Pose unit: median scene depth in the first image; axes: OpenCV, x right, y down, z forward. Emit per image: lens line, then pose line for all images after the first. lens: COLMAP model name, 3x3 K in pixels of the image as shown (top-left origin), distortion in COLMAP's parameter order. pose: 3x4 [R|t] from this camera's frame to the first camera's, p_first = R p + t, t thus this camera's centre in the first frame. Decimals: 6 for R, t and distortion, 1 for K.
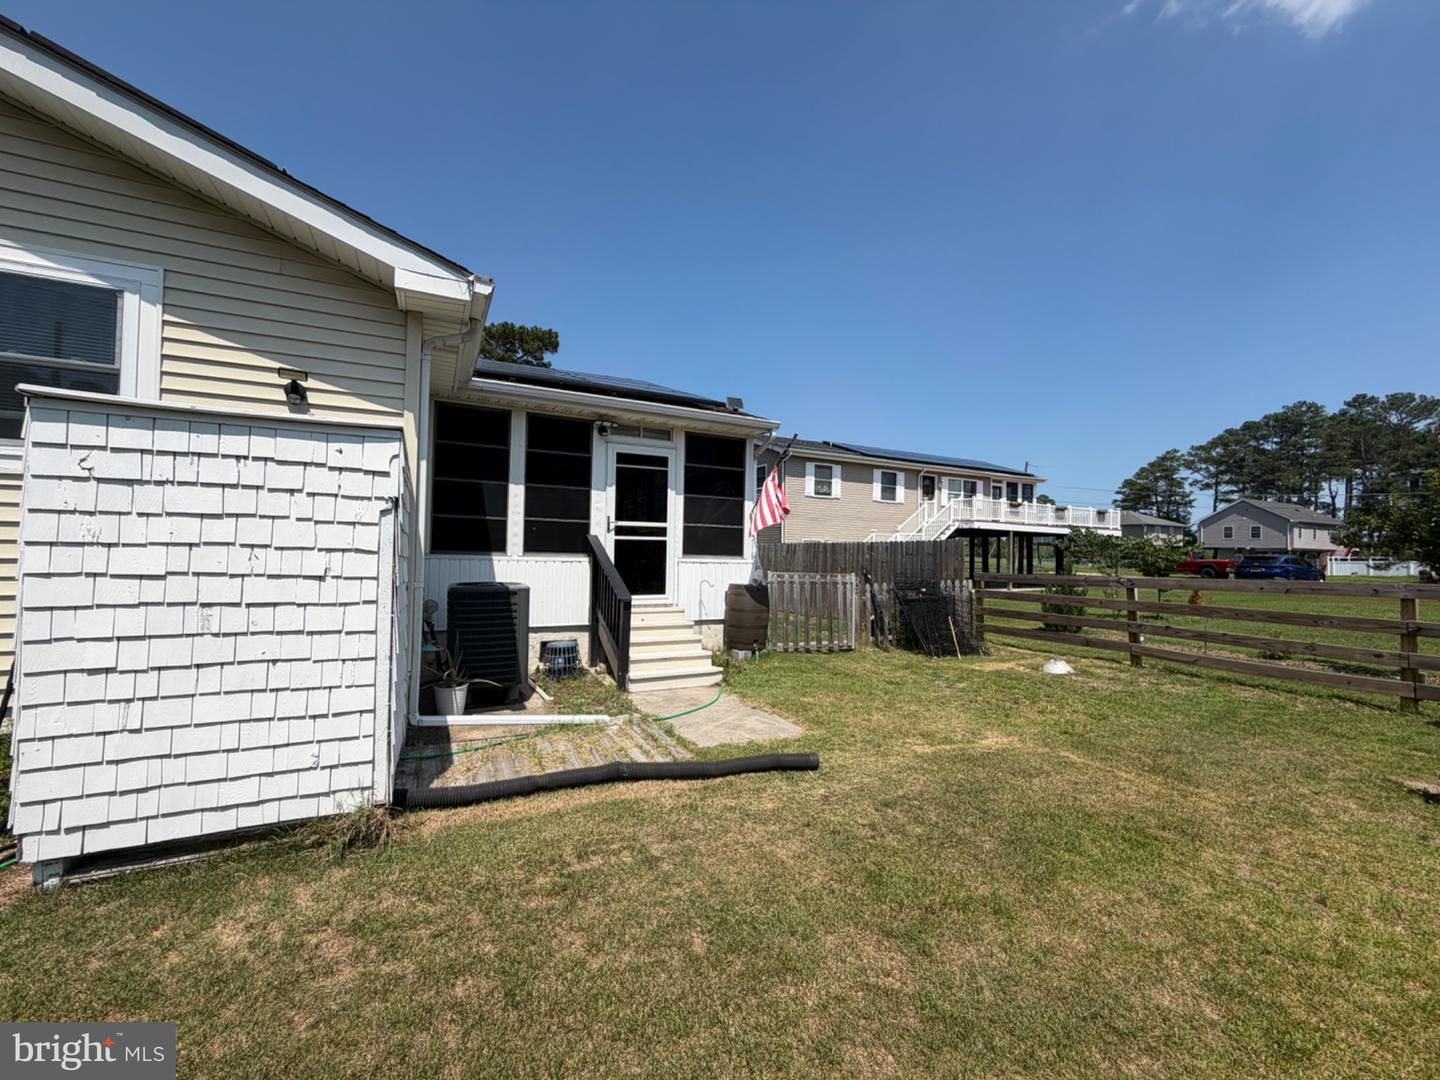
lens RADIAL K [[576.0, 0, 716.4], [0, 576.0, 539.8], [0, 0, 1]] dist [-0.000095, -0.000083]
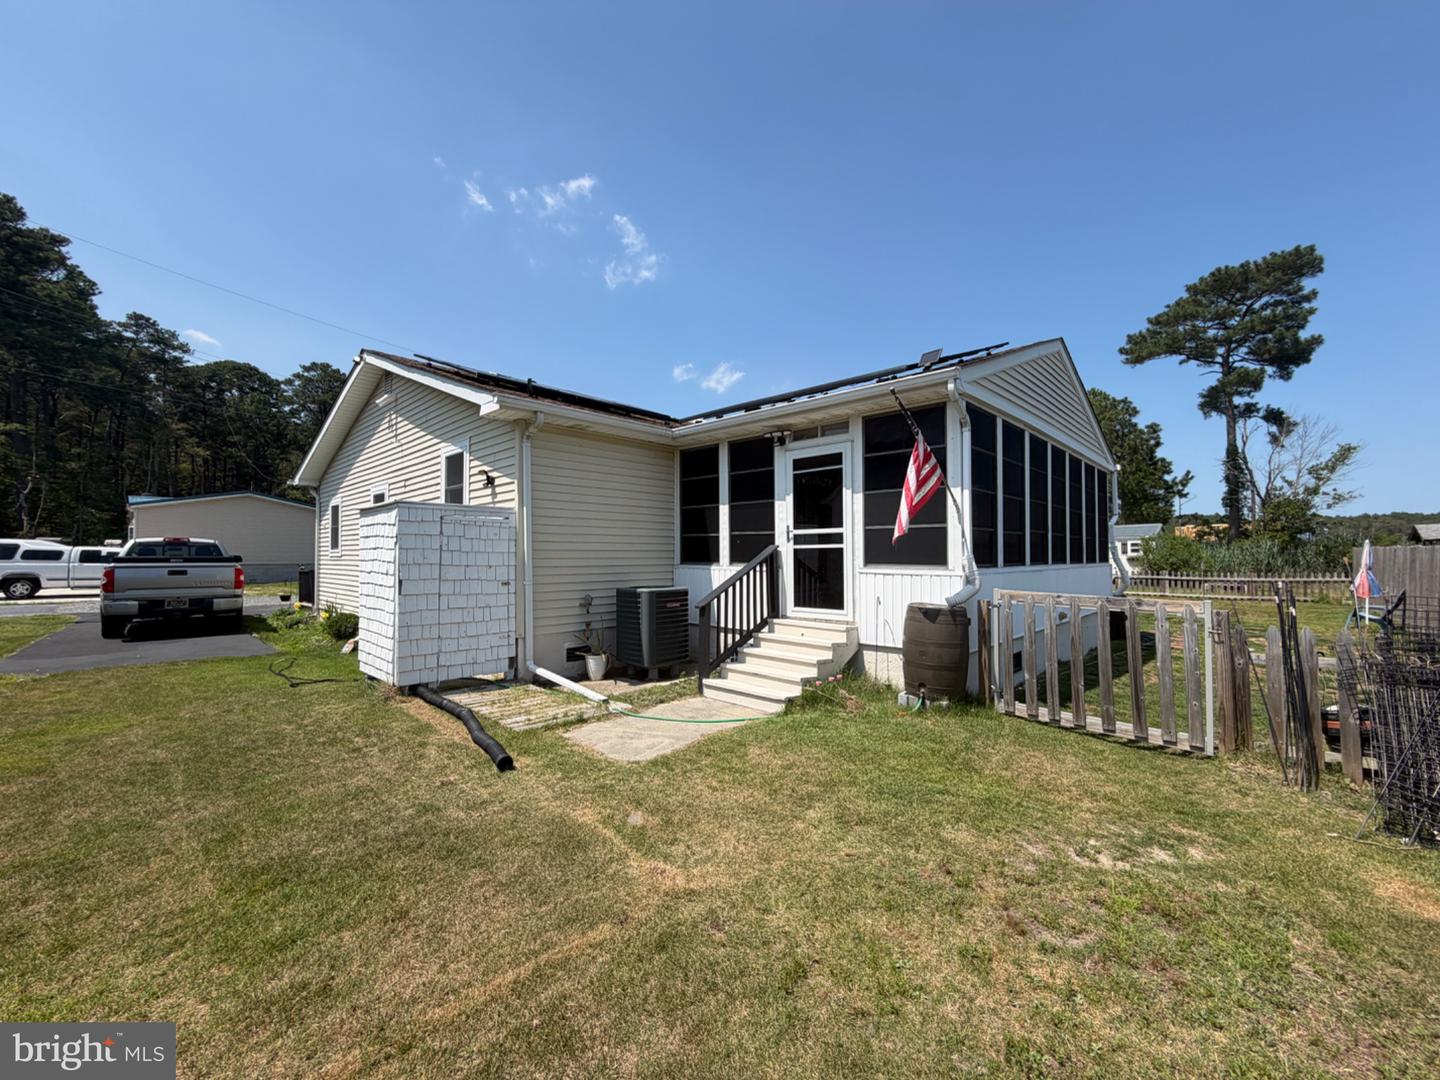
lens RADIAL K [[576.0, 0, 716.4], [0, 576.0, 539.8], [0, 0, 1]] dist [-0.000095, -0.000083]
pose [[0.338547, -0.044818, -0.939882, 0.699220], [0.023515, 0.998956, -0.039164, 0.019425], [0.940656, -0.008843, 0.339247, 0.551002]]
